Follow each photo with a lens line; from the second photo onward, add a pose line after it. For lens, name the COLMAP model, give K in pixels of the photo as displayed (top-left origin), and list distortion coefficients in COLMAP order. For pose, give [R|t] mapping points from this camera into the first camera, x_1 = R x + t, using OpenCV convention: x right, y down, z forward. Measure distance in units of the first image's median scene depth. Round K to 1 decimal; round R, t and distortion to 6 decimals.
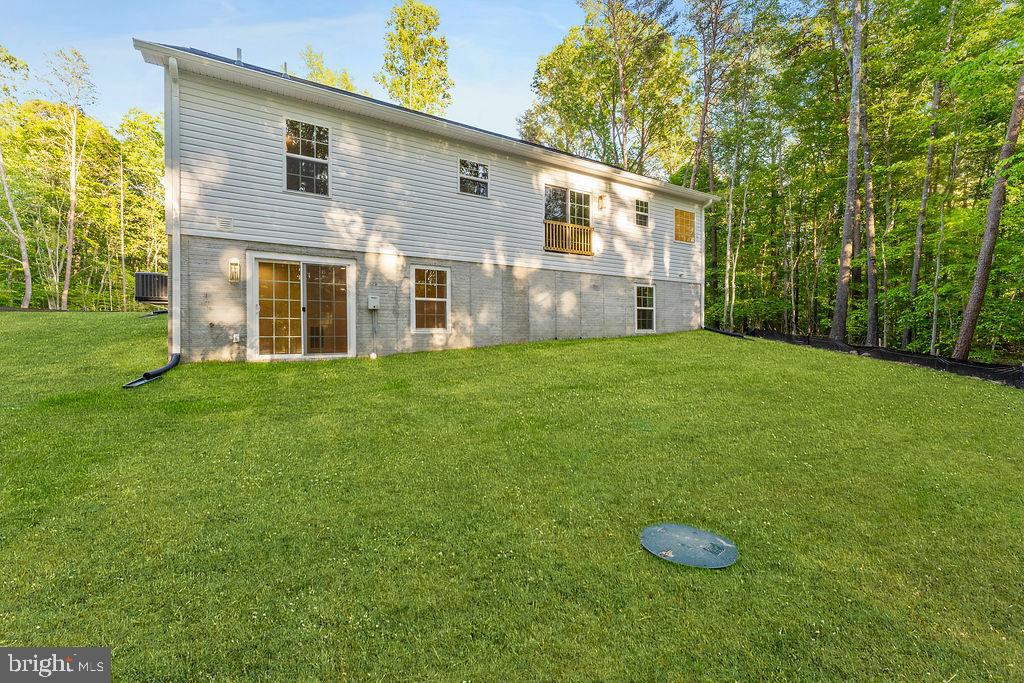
lens RADIAL K [[411.3, 0, 512.0], [0, 411.3, 336.9], [0, 0, 1]] dist [-0.000493, -0.000105]
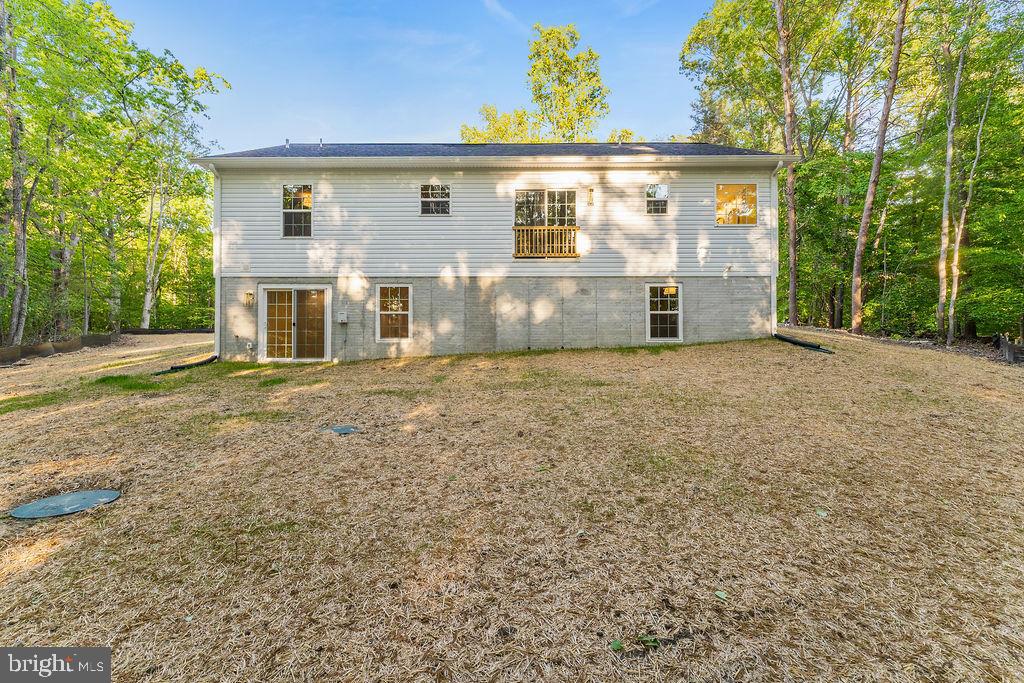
lens RADIAL K [[416.7, 0, 508.1], [0, 416.7, 344.9], [0, 0, 1]] dist [0.000338, 0.000046]
pose [[0.861074, -0.002526, -0.508474, 0.611193], [-0.004560, 0.999909, -0.012690, 0.010376], [0.508460, 0.013246, 0.860984, 0.152742]]
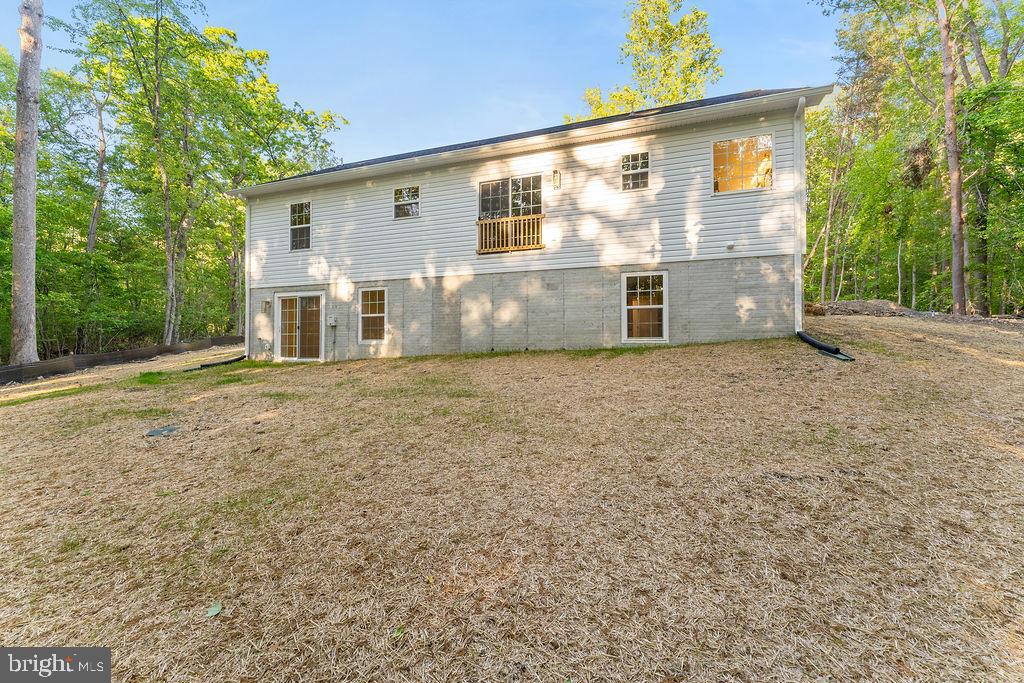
lens RADIAL K [[411.3, 0, 512.0], [0, 411.3, 336.9], [0, 0, 1]] dist [-0.000493, -0.000105]
pose [[0.647844, -0.008965, -0.761720, 0.894837], [-0.002134, 0.999905, -0.013583, -0.012221], [0.761770, 0.010425, 0.647764, 0.493134]]
